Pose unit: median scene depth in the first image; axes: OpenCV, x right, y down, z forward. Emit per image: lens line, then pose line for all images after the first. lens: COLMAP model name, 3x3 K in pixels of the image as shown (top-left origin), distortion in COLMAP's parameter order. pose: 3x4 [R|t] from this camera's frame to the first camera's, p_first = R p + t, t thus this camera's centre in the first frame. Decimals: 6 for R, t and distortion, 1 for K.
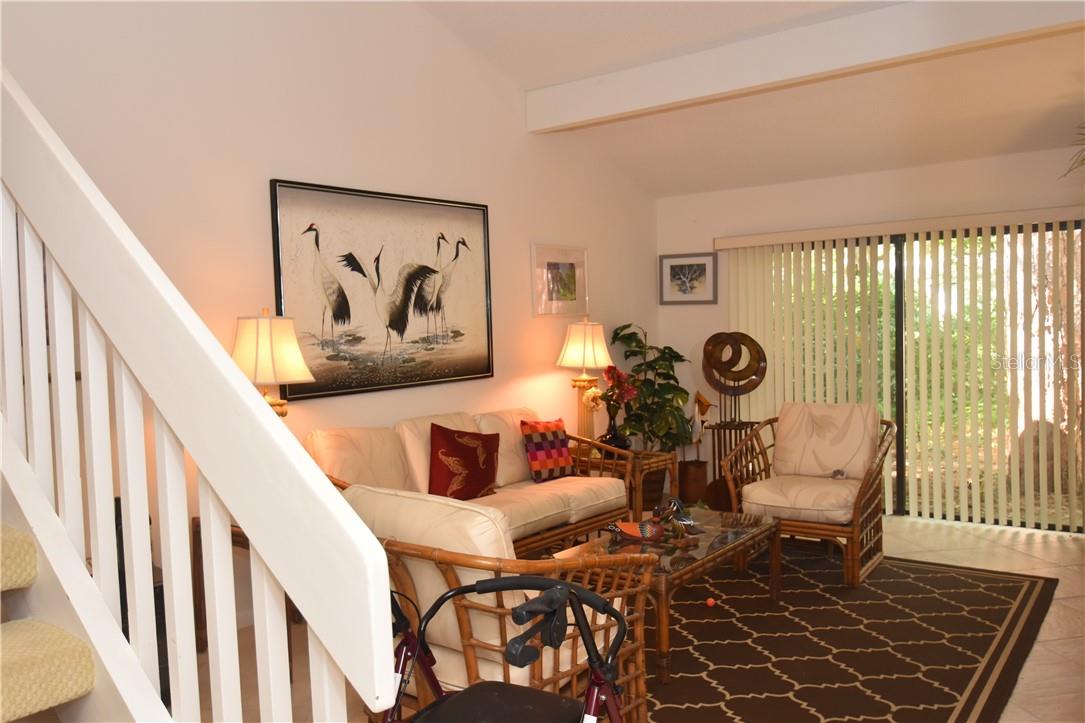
lens RADIAL K [[854.5, 0, 538.6], [0, 854.5, 369.3], [0, 0, 1]] dist [-0.066767, 0.021377]
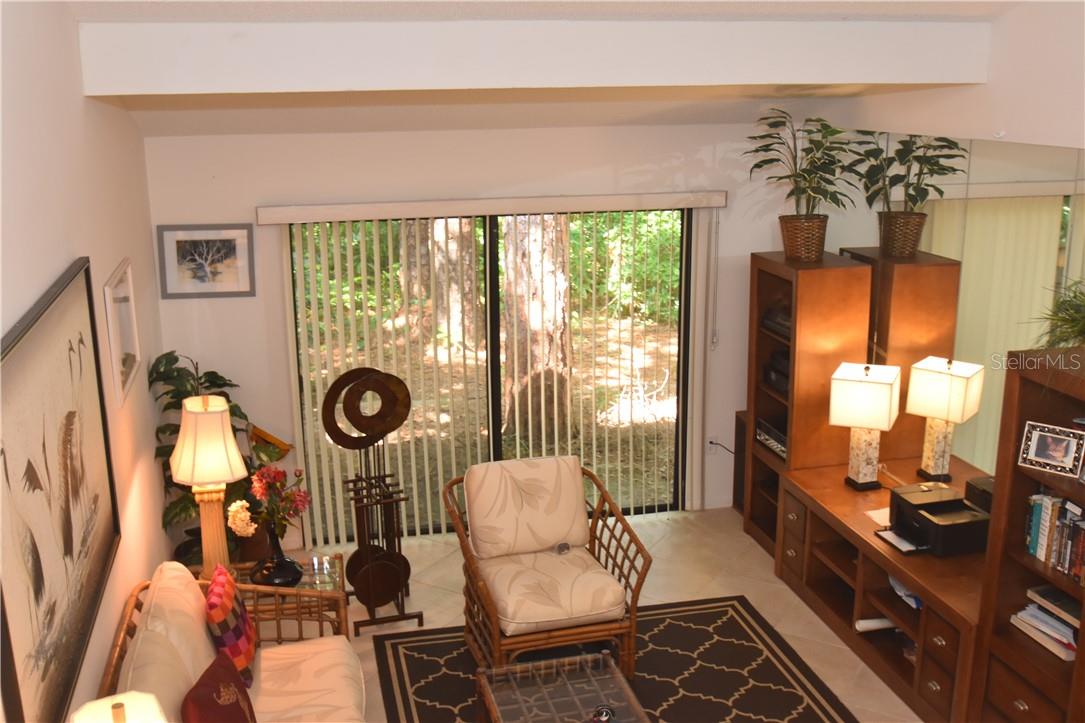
lens RADIAL K [[1099.1, 0, 535.8], [0, 1099.1, 365.1], [0, 0, 1]] dist [-0.062863, 0.000000]
pose [[0.651039, -0.179353, 0.737550, -0.319234], [0.023668, 0.976007, 0.216448, -0.211484], [-0.758675, -0.123460, 0.639664, 0.234820]]
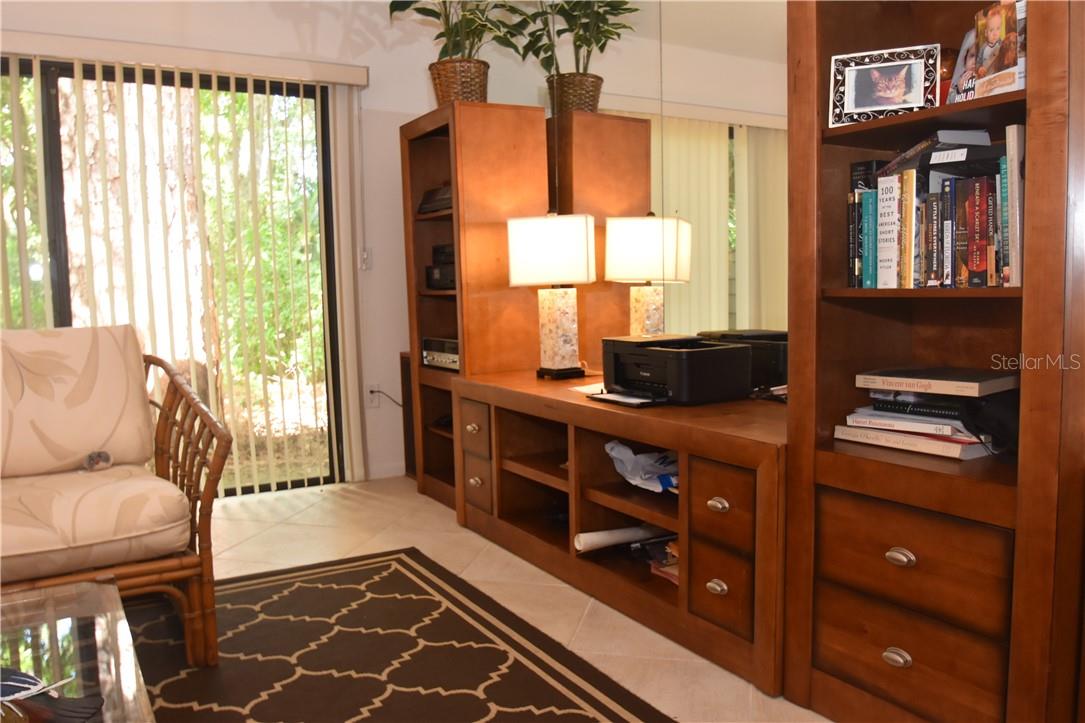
lens RADIAL K [[854.5, 0, 537.1], [0, 854.5, 360.3], [0, 0, 1]] dist [-0.066767, 0.021377]
pose [[0.394606, -0.072444, 0.915990, -0.002383], [0.047934, 0.997153, 0.058213, 0.032872], [-0.917599, 0.020936, 0.396955, 0.389801]]
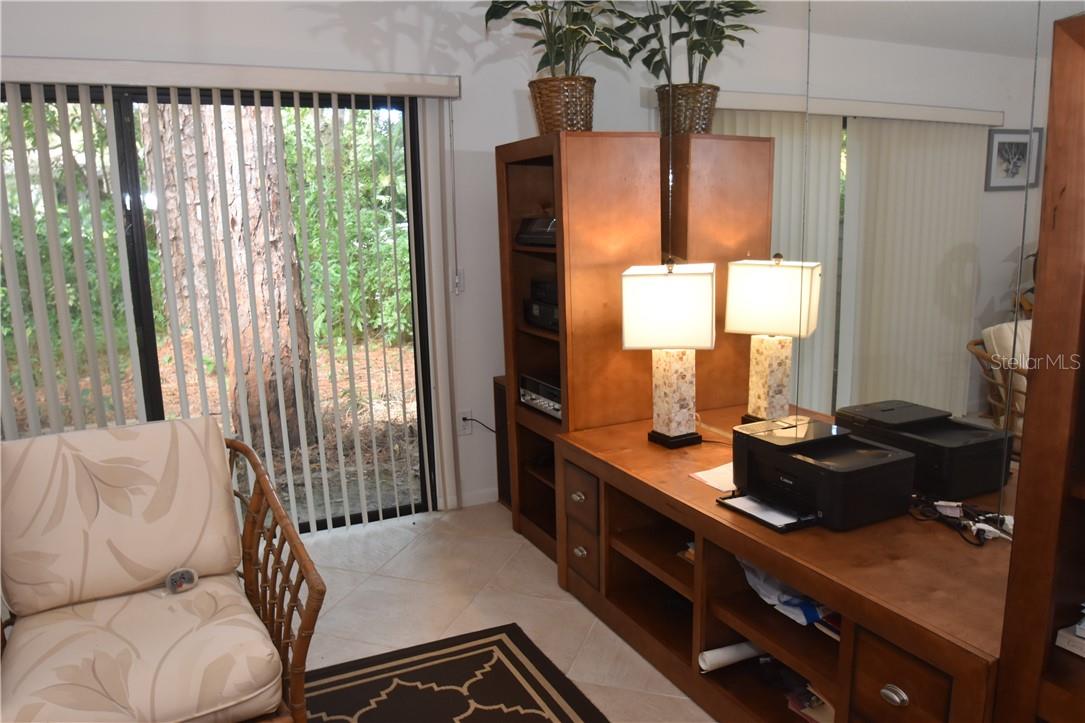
lens RADIAL K [[809.6, 0, 532.0], [0, 809.6, 358.8], [0, 0, 1]] dist [-0.039358, -0.000843]
pose [[0.475015, -0.146691, 0.867665, 0.055864], [0.047448, 0.988843, 0.141202, -0.036579], [-0.878698, -0.025904, 0.476675, 0.438261]]
